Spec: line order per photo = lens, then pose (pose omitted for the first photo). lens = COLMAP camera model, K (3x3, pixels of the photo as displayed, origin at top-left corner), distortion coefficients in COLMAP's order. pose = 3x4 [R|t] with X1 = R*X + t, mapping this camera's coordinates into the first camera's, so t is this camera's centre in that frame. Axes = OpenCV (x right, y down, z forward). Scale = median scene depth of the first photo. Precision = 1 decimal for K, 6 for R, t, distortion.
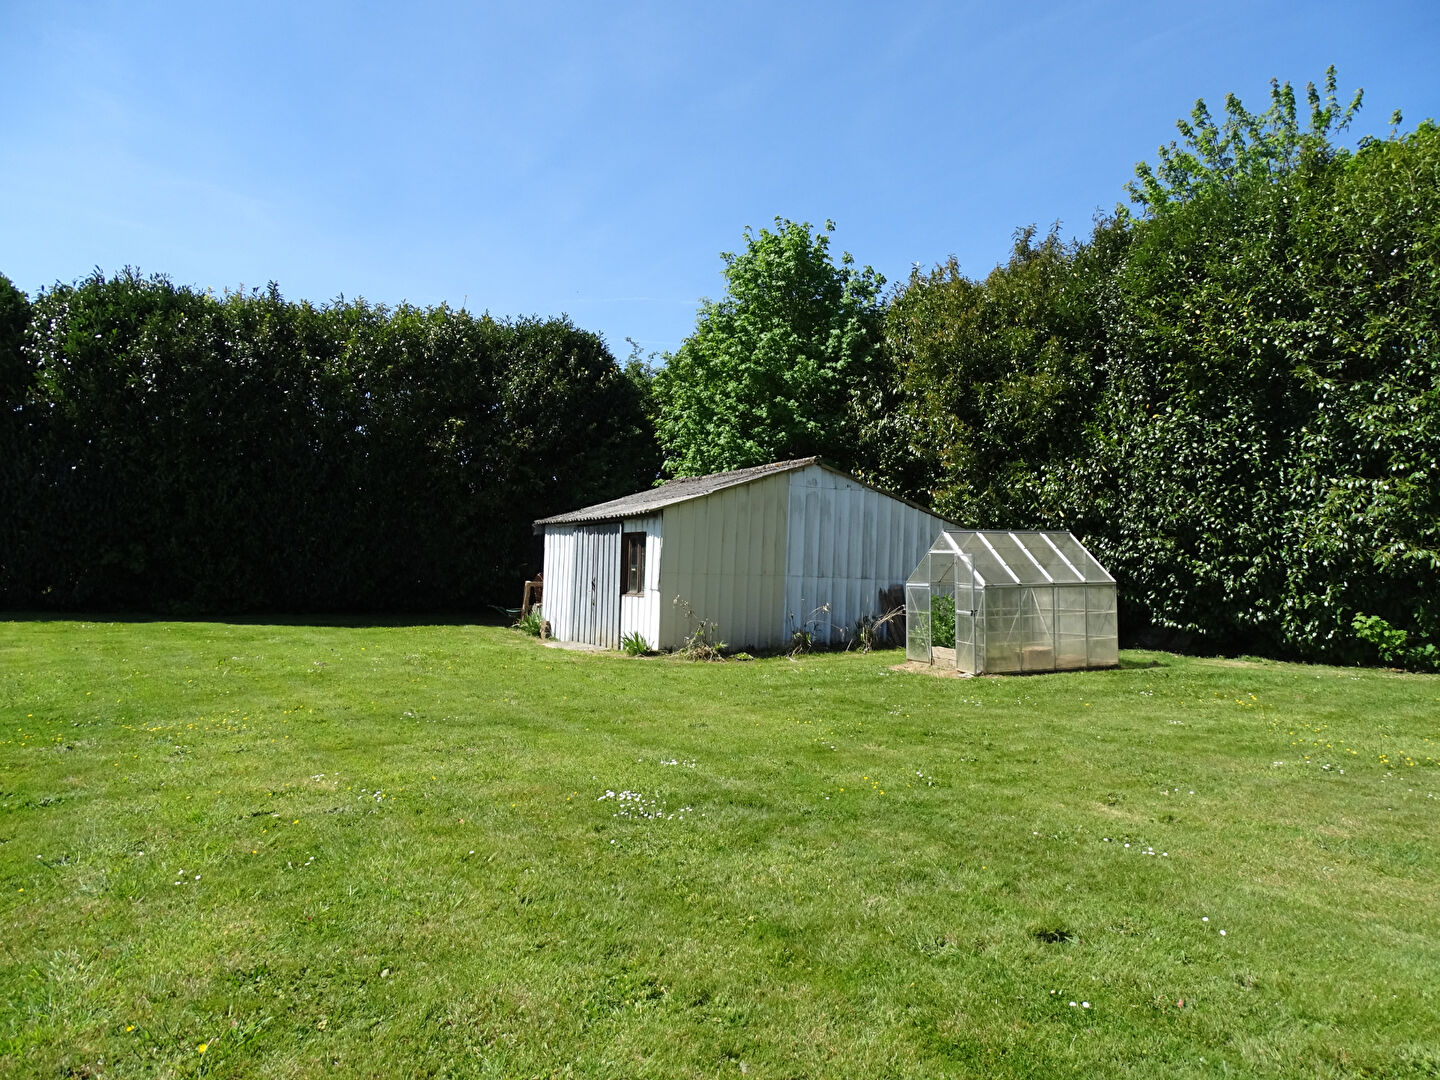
lens RADIAL K [[1050.8, 0, 720.0], [0, 1050.8, 540.0], [0, 0, 1]] dist [0.018799, 0.004269]
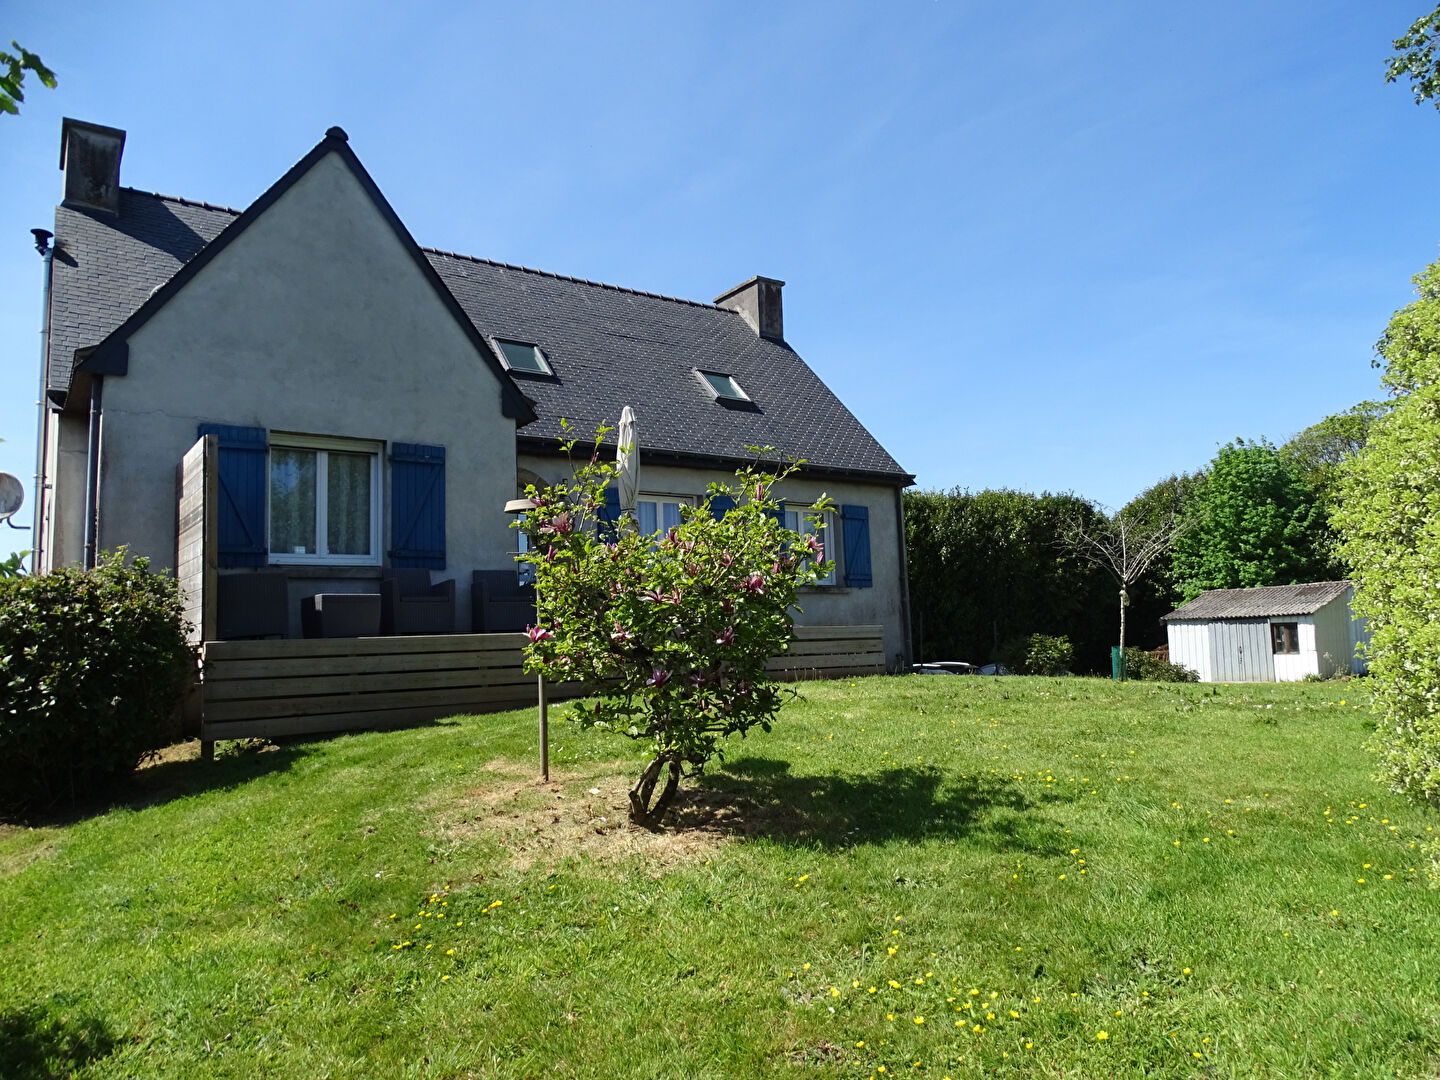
lens RADIAL K [[1050.8, 0, 720.0], [0, 1050.8, 540.0], [0, 0, 1]] dist [0.018799, 0.004269]
pose [[0.994875, -0.045821, 0.090133, -1.160218], [0.052036, 0.996337, -0.067858, -0.073204], [-0.086694, 0.072201, 0.993615, -0.806703]]
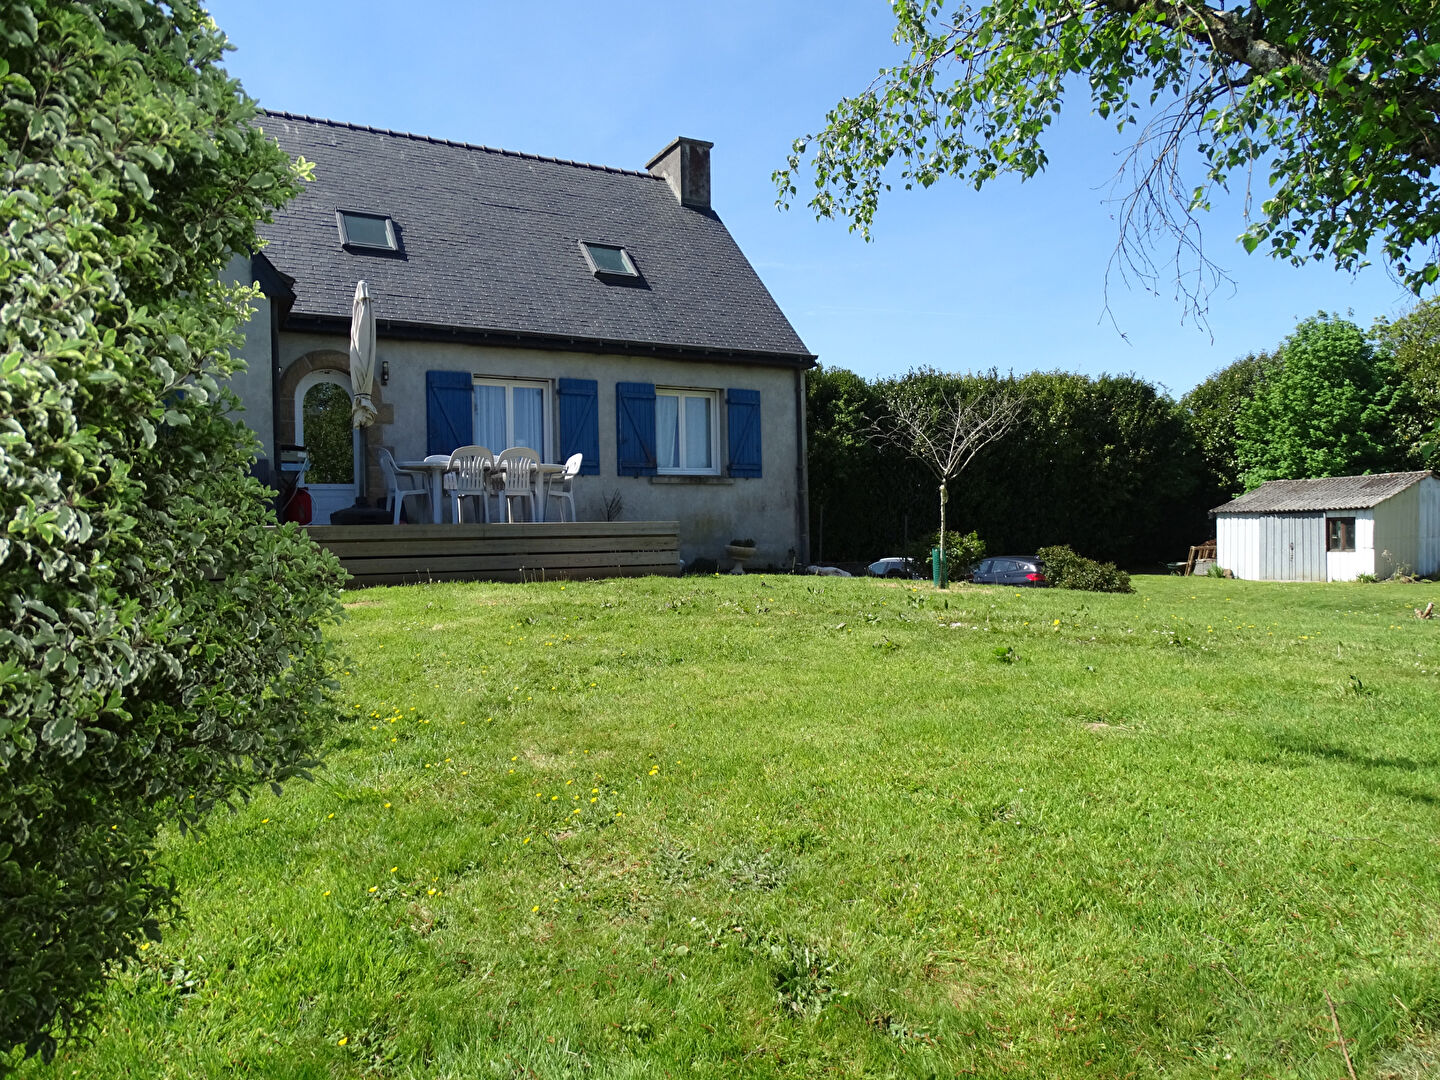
lens RADIAL K [[1050.8, 0, 720.0], [0, 1050.8, 540.0], [0, 0, 1]] dist [0.018799, 0.004269]
pose [[0.998563, -0.040704, -0.034849, -0.957813], [0.041962, 0.998465, 0.036145, -0.069485], [0.033324, -0.037556, 0.998739, -0.762364]]
